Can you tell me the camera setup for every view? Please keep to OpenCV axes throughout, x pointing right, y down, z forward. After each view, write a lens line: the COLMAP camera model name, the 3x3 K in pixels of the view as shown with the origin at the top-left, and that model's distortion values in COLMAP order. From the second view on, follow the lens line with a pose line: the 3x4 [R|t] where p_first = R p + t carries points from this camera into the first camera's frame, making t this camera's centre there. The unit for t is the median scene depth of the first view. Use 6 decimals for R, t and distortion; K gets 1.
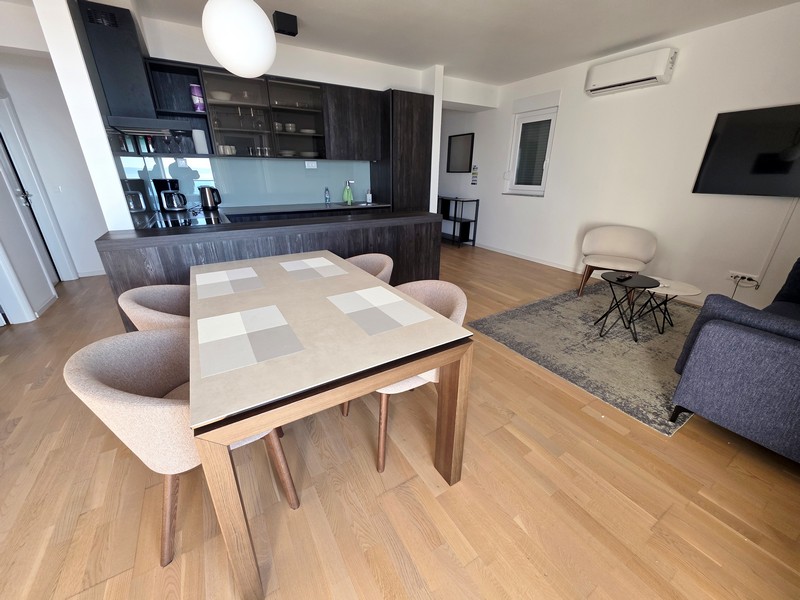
lens RADIAL K [[318.4, 0, 397.6], [0, 318.4, 297.7], [0, 0, 1]] dist [-0.000195, 0.001044]
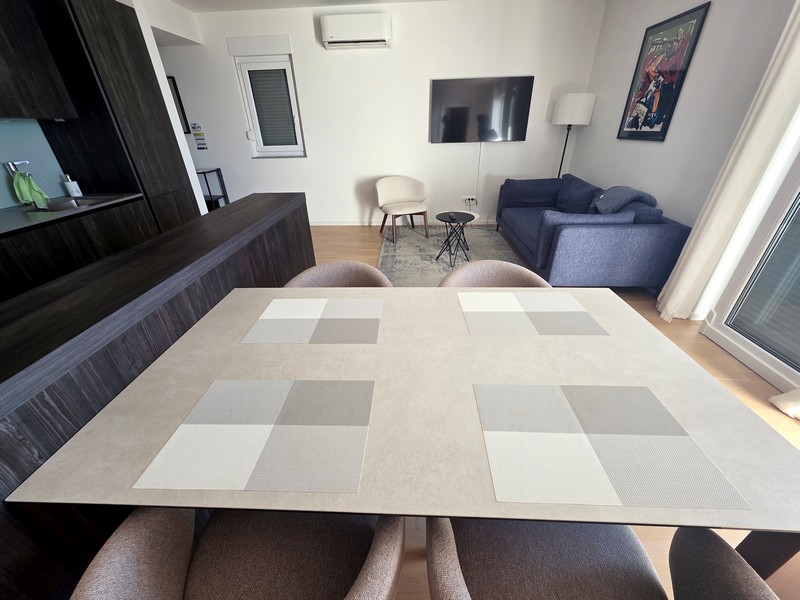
lens RADIAL K [[318.4, 0, 399.1], [0, 318.4, 297.5], [0, 0, 1]] dist [-0.000195, 0.001044]
pose [[0.556746, -0.413659, 0.720361, -0.337128], [0.327356, 0.906272, 0.267412, -0.135497], [-0.763461, 0.086934, 0.639977, 0.290179]]
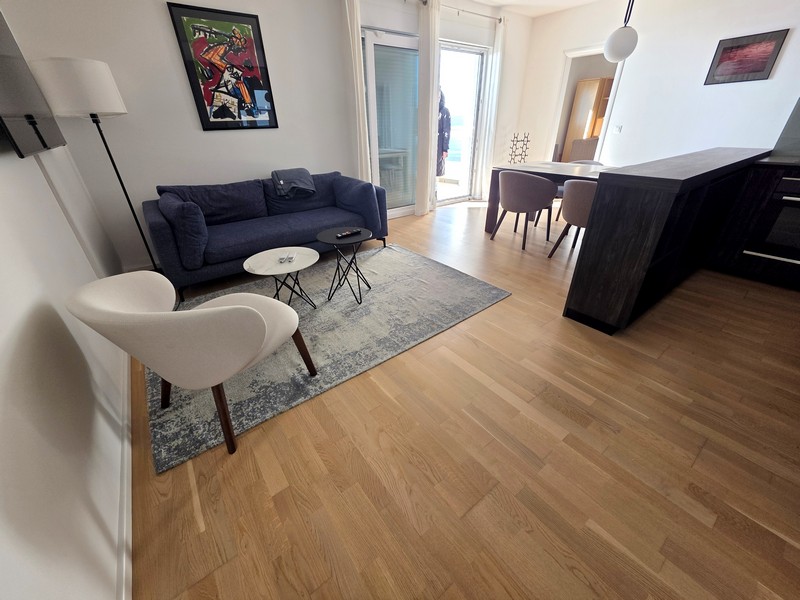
lens RADIAL K [[318.4, 0, 397.8], [0, 318.4, 296.8], [0, 0, 1]] dist [-0.000195, 0.001044]
pose [[-0.994640, 0.061875, -0.082847, 0.500525], [-0.024129, 0.640207, 0.767824, -0.479324], [0.100548, 0.765707, -0.635282, 1.292273]]
